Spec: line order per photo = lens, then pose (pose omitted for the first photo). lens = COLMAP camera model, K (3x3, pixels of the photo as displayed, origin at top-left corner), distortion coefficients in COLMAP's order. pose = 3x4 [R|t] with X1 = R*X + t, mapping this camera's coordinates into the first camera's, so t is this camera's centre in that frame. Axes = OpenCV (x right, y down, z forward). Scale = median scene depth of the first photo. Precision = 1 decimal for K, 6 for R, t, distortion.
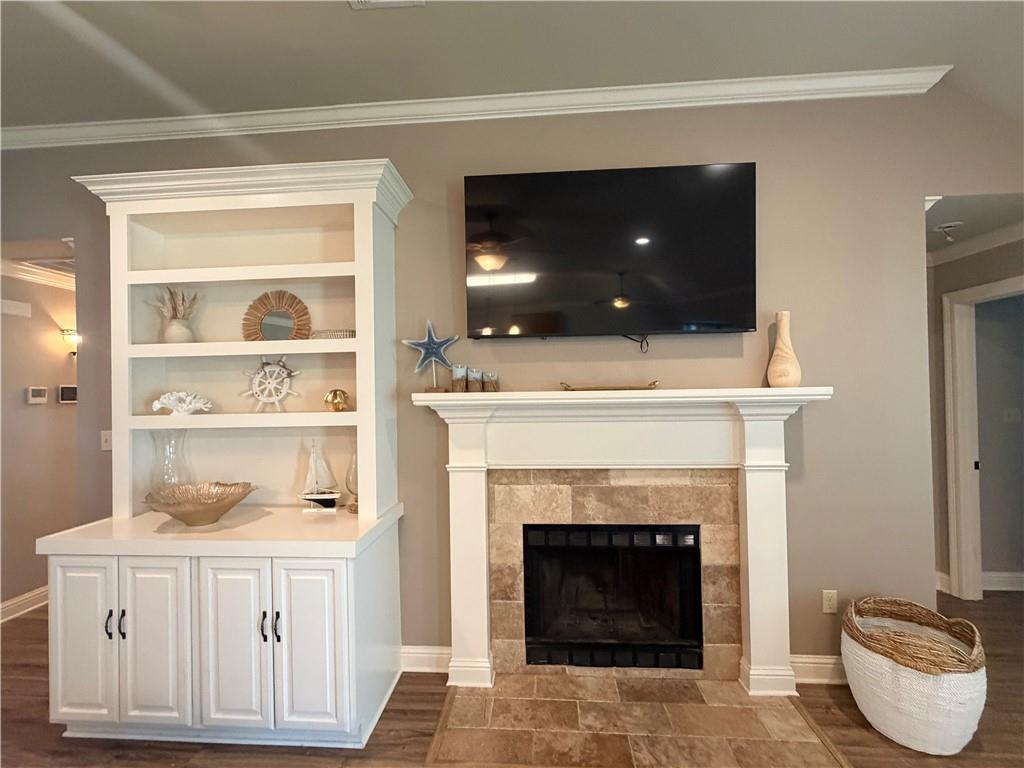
lens RADIAL K [[461.5, 0, 517.4], [0, 461.5, 384.3], [0, 0, 1]] dist [0.004606, 0.000349]
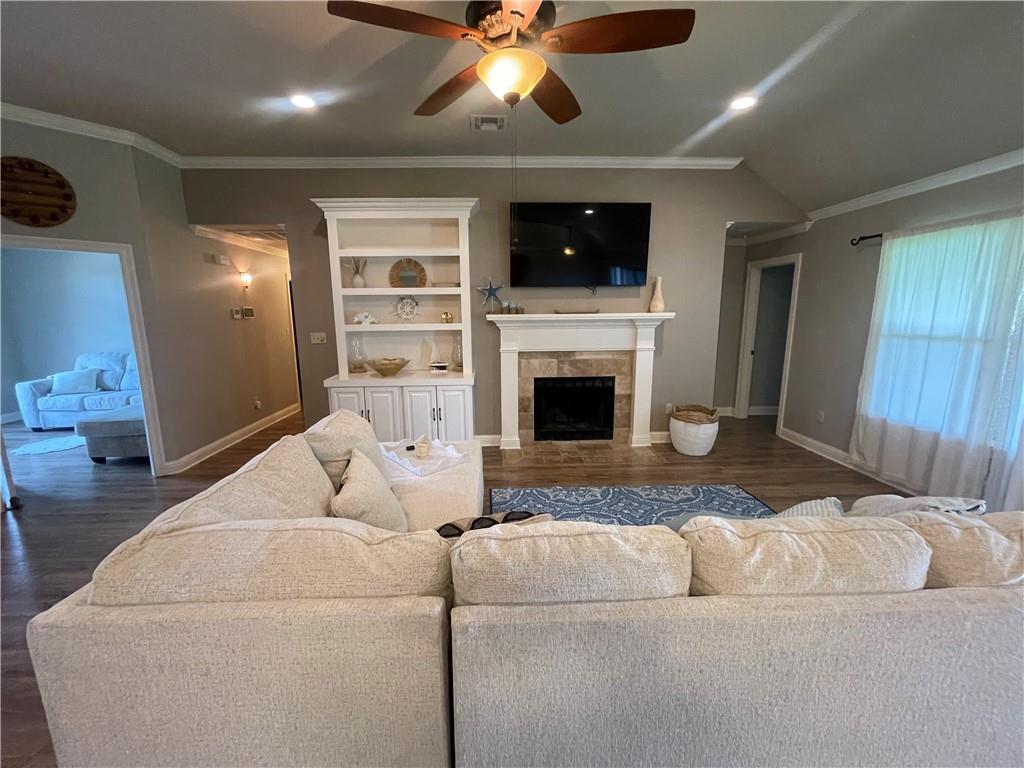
lens RADIAL K [[404.4, 0, 506.3], [0, 404.4, 382.0], [0, 0, 1]] dist [0.009333, 0.000054]
pose [[0.994257, -0.010643, 0.106490, -0.319409], [-0.008962, 0.983268, 0.181947, -0.012711], [-0.106645, -0.181856, 0.977525, -0.816377]]
